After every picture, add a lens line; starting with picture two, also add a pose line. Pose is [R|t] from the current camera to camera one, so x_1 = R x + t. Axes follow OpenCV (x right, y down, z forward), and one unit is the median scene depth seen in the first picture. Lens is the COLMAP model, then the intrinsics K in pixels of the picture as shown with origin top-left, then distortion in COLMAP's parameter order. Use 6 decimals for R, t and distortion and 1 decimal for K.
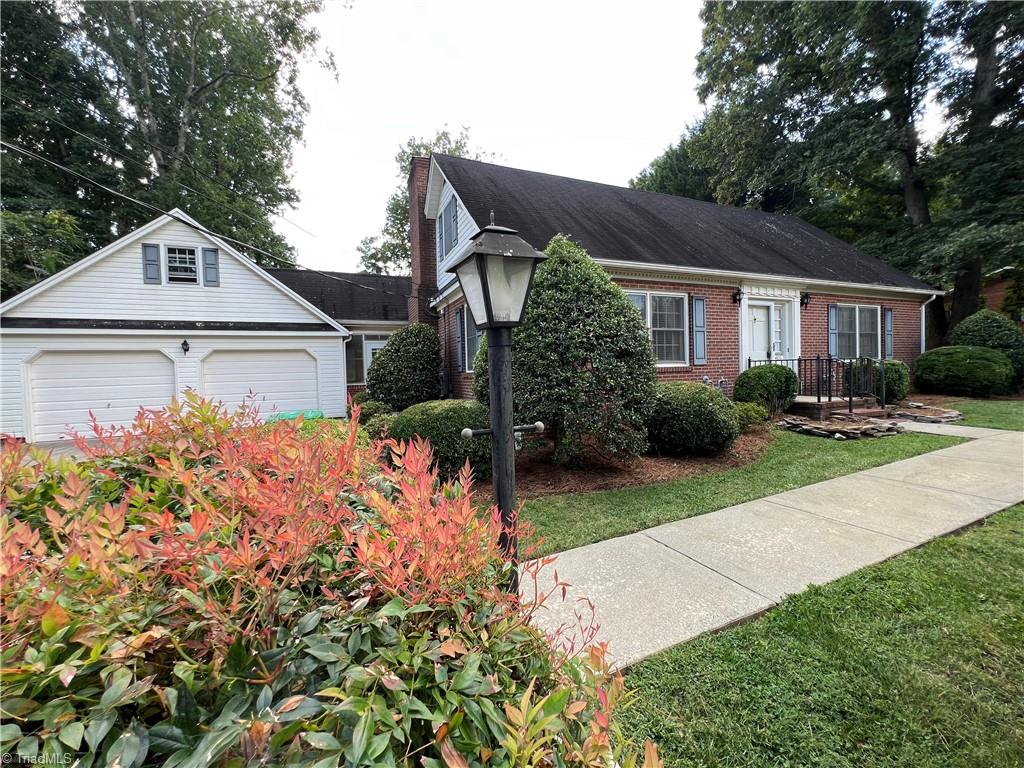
lens RADIAL K [[411.5, 0, 512.8], [0, 411.5, 382.8], [0, 0, 1]] dist [0.000599, -0.000398]
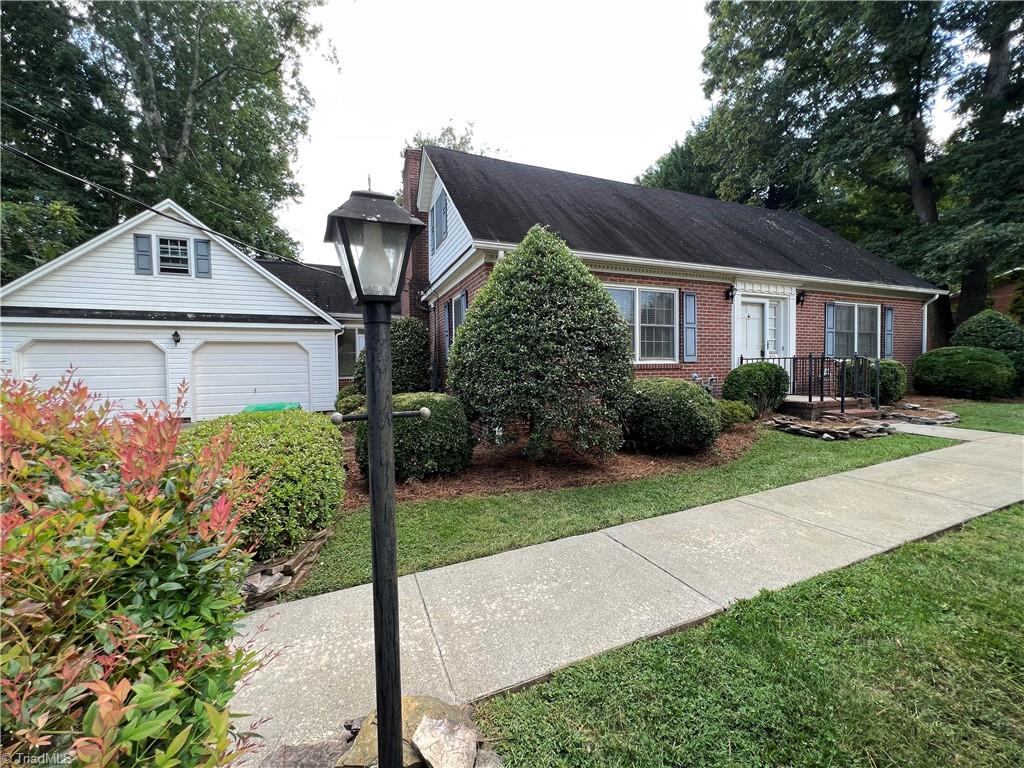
lens RADIAL K [[410.0, 0, 513.0], [0, 410.0, 382.7], [0, 0, 1]] dist [0.001216, -0.000446]
pose [[0.999806, 0.013863, -0.013999, 0.041181], [-0.013779, 0.999887, 0.006028, 0.004685], [0.014081, -0.005834, 0.999884, 0.013901]]
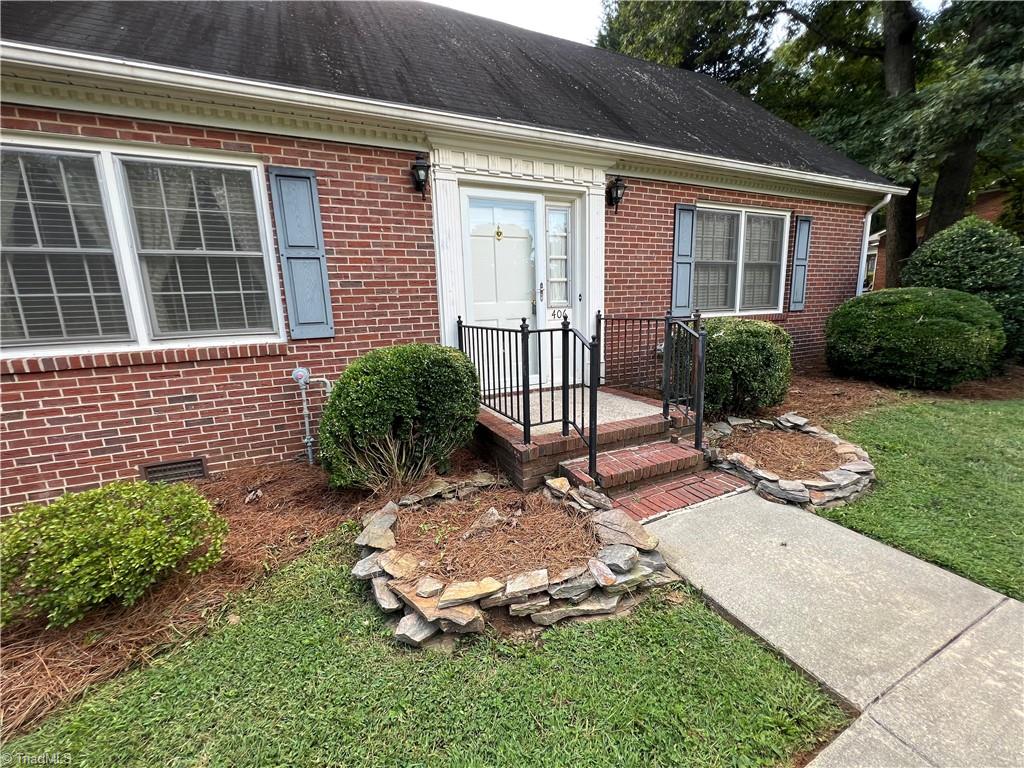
lens RADIAL K [[410.0, 0, 512.7], [0, 410.0, 382.7], [0, 0, 1]] dist [0.001216, -0.000446]
pose [[0.999383, -0.011795, 0.033097, 0.562364], [0.006459, 0.987593, 0.156900, -0.055654], [-0.034537, -0.156590, 0.987060, 0.486344]]
